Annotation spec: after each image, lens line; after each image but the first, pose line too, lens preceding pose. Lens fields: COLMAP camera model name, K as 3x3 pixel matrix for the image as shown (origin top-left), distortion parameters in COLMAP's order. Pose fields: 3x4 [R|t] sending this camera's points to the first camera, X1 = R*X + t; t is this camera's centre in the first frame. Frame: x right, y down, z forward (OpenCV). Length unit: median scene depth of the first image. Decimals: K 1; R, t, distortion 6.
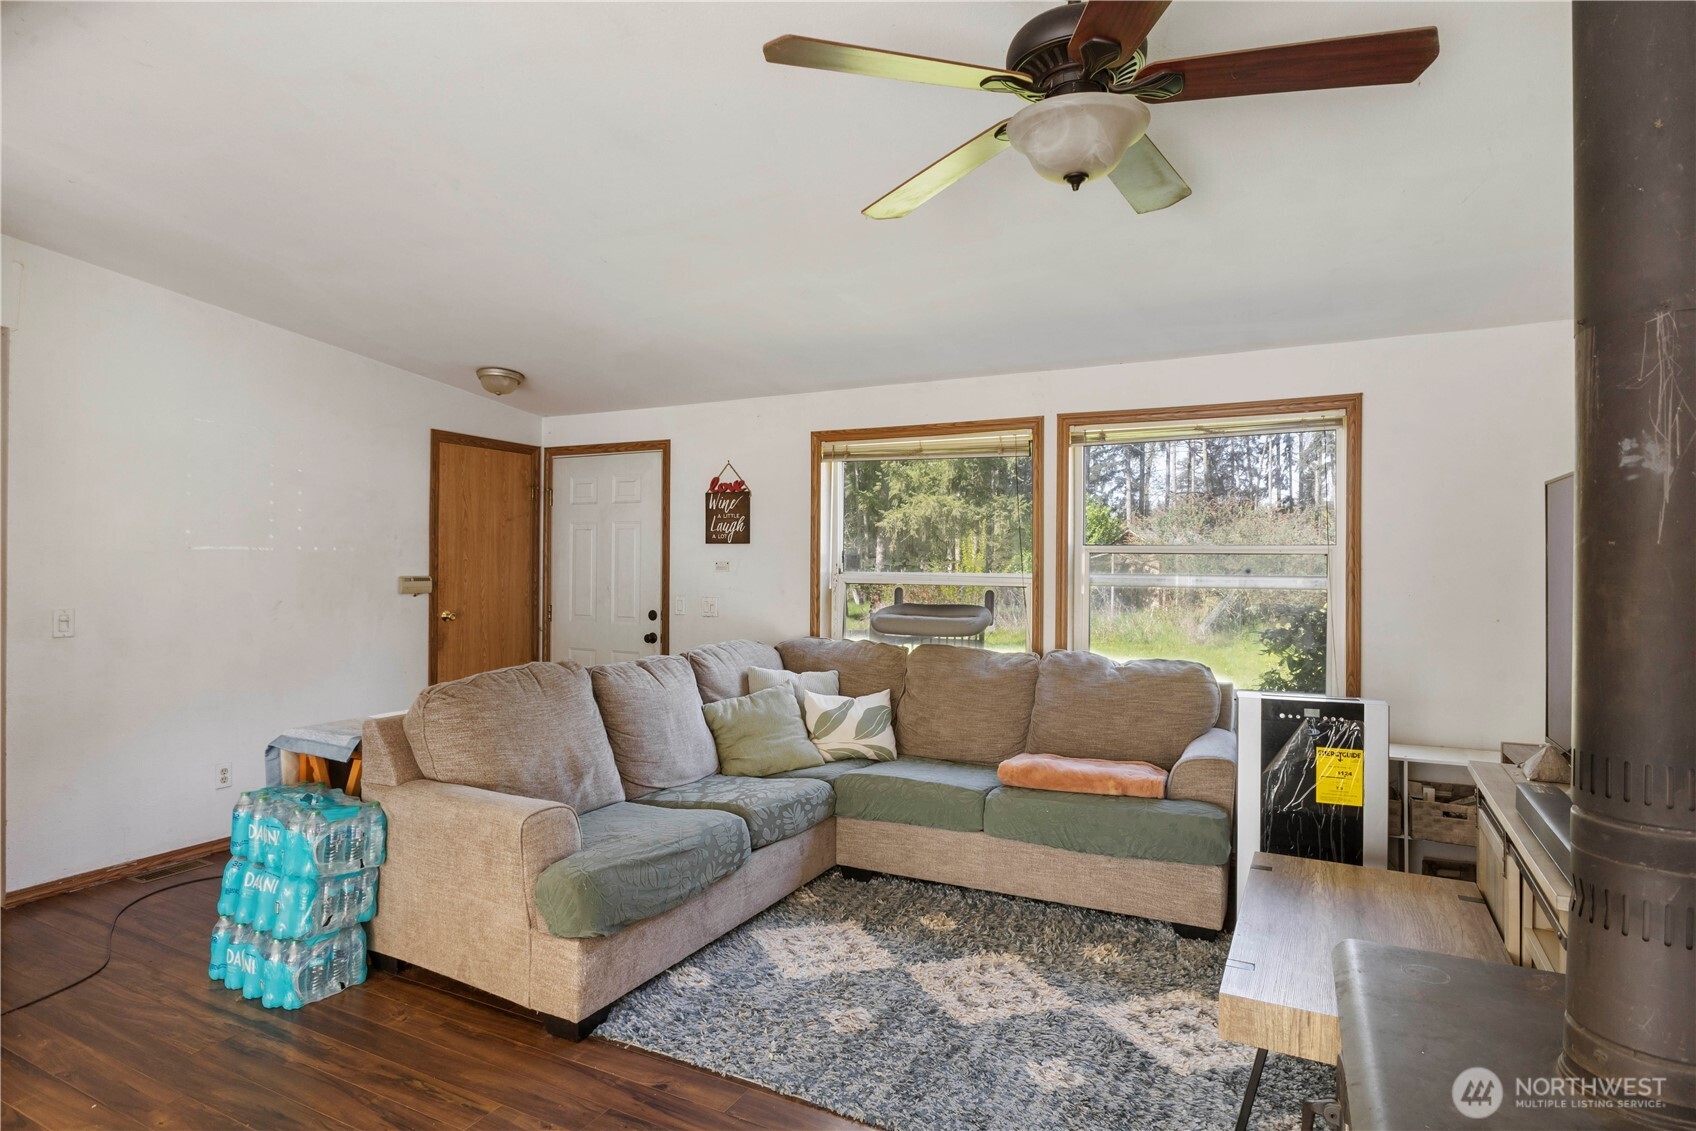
lens RADIAL K [[899.0, 0, 847.8], [0, 899.0, 565.4], [0, 0, 1]] dist [-0.014453, -0.000721]
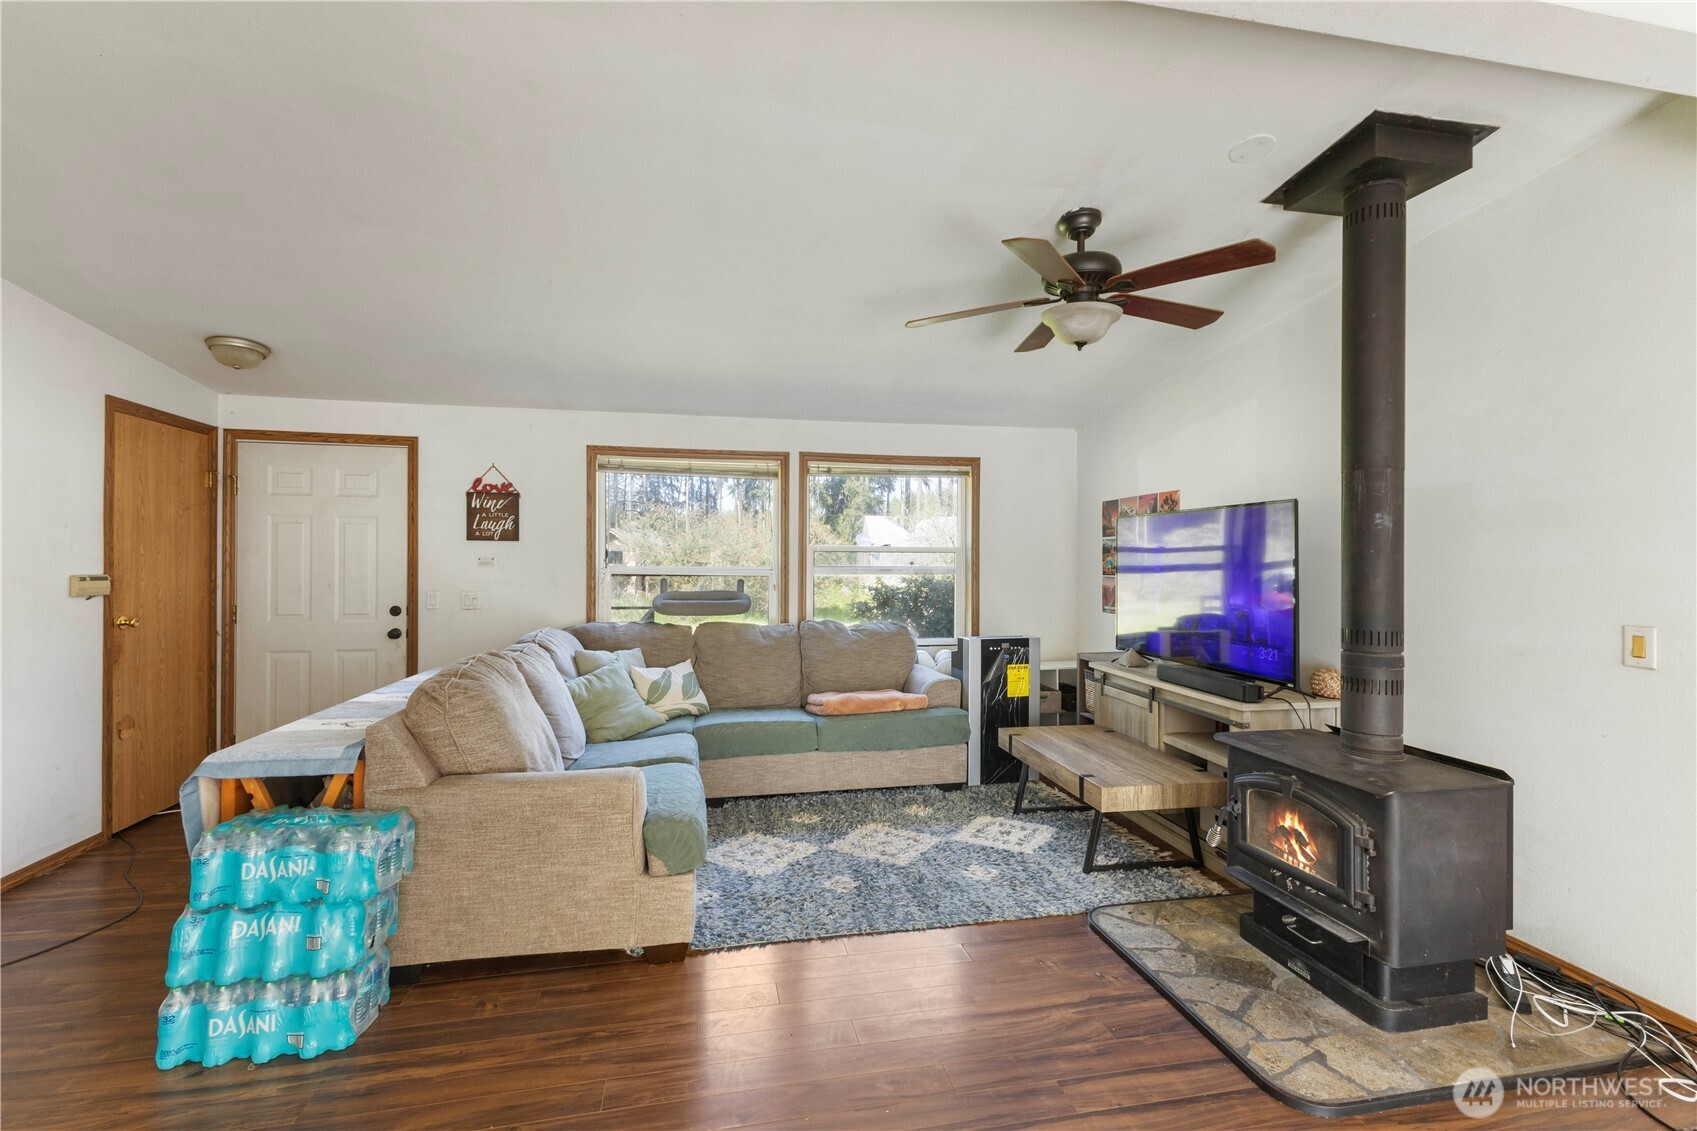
lens RADIAL K [[742.8, 0, 844.3], [0, 742.8, 566.5], [0, 0, 1]] dist [0.008685, -0.003001]
pose [[0.781724, -0.006666, 0.623589, -0.411872], [0.001900, 0.999964, 0.008307, 0.000070], [-0.623622, -0.005309, 0.781708, 0.050489]]
